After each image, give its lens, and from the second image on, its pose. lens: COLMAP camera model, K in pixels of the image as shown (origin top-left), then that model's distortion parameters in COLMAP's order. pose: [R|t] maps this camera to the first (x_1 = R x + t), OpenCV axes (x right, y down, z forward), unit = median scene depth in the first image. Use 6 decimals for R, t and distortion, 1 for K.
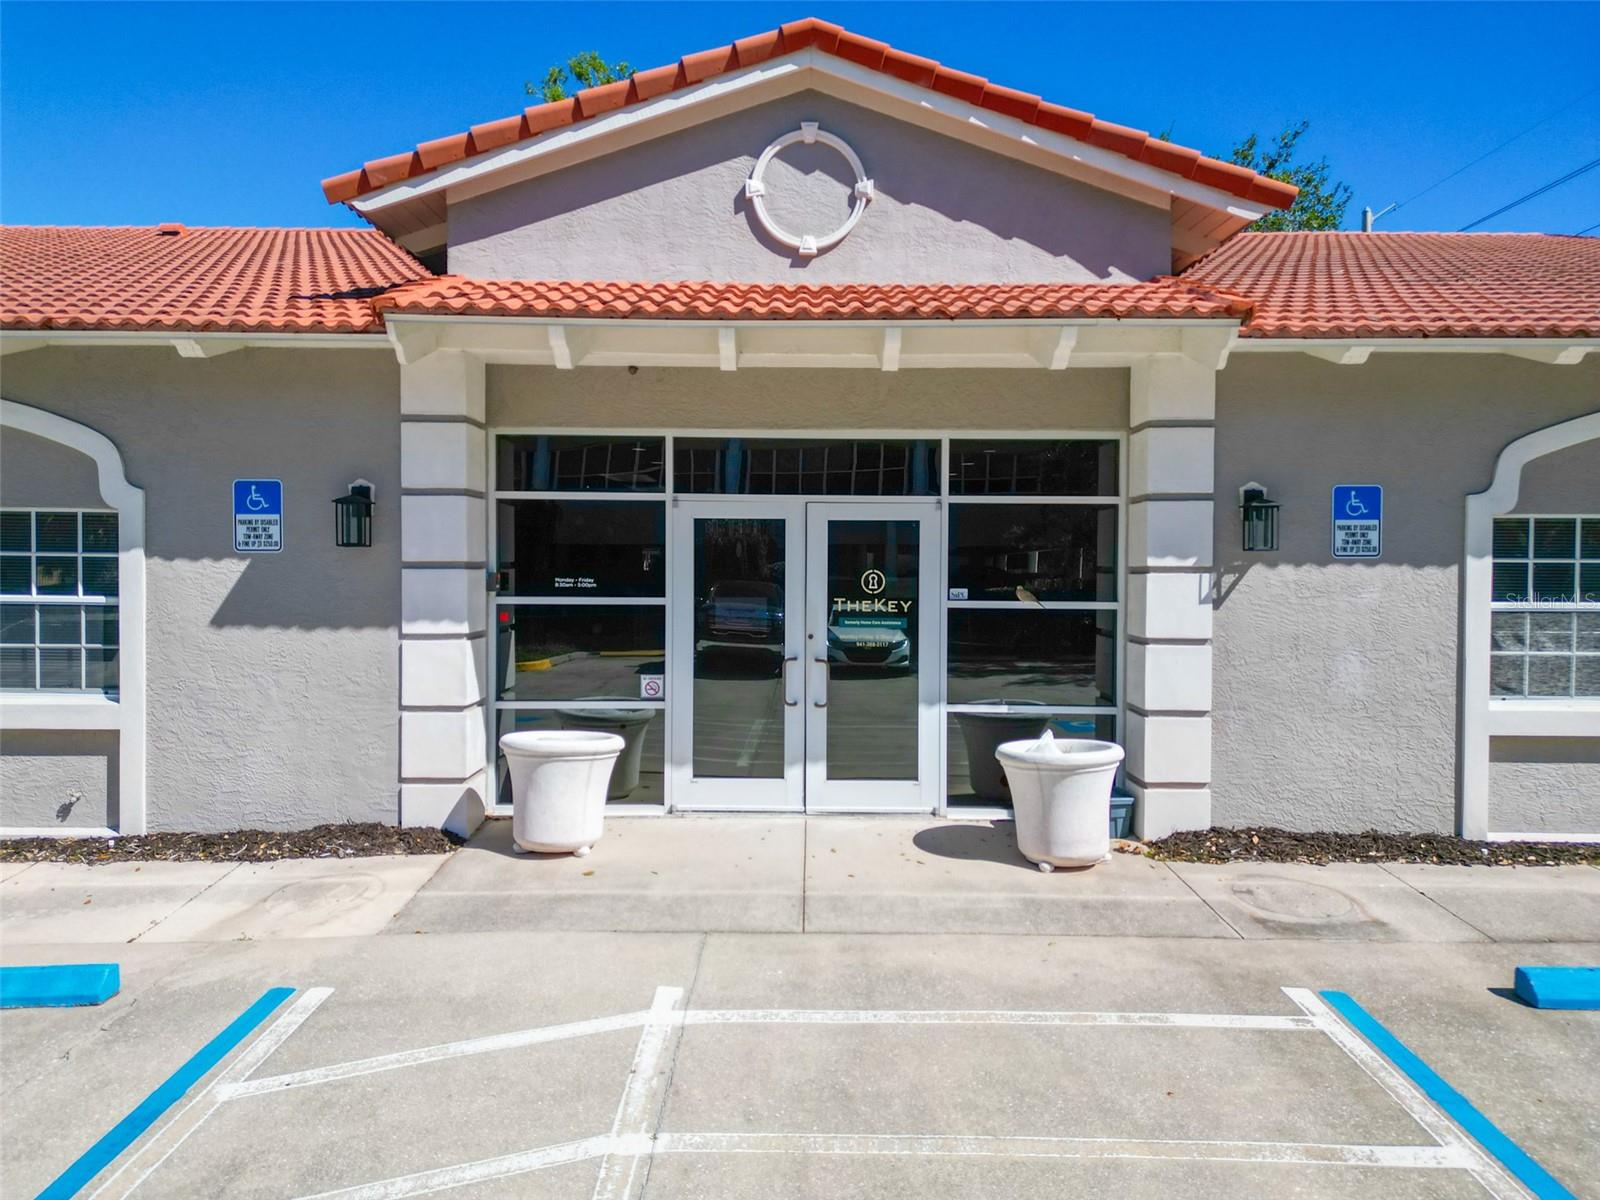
lens RADIAL K [[1113.3, 0, 800.0], [0, 1113.3, 600.0], [0, 0, 1]] dist [0.064627, -0.078175]
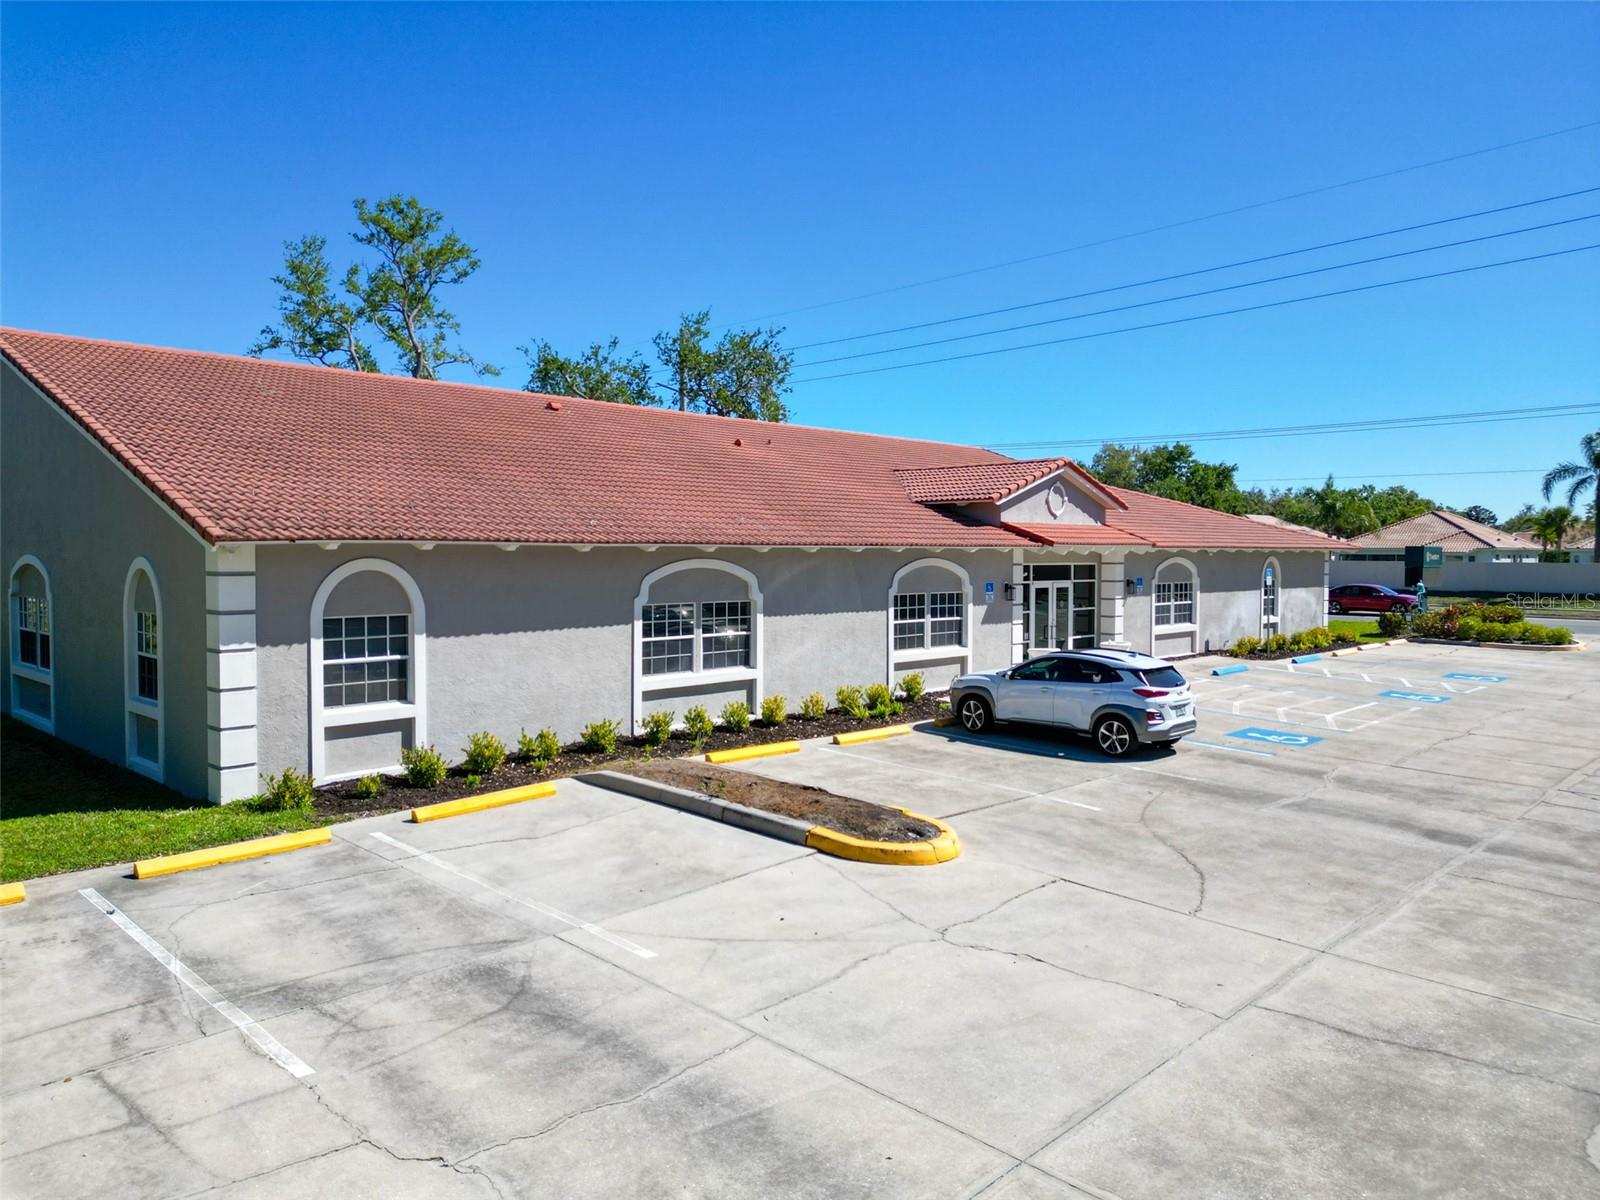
lens RADIAL K [[1110.2, 0, 800.0], [0, 1110.2, 600.0], [0, 0, 1]] dist [0.082906, -0.077497]
pose [[0.690983, -0.035060, 0.722020, -3.381371], [0.023565, 0.999385, 0.025977, -0.154017], [-0.722486, -0.000935, 0.691384, -0.972003]]
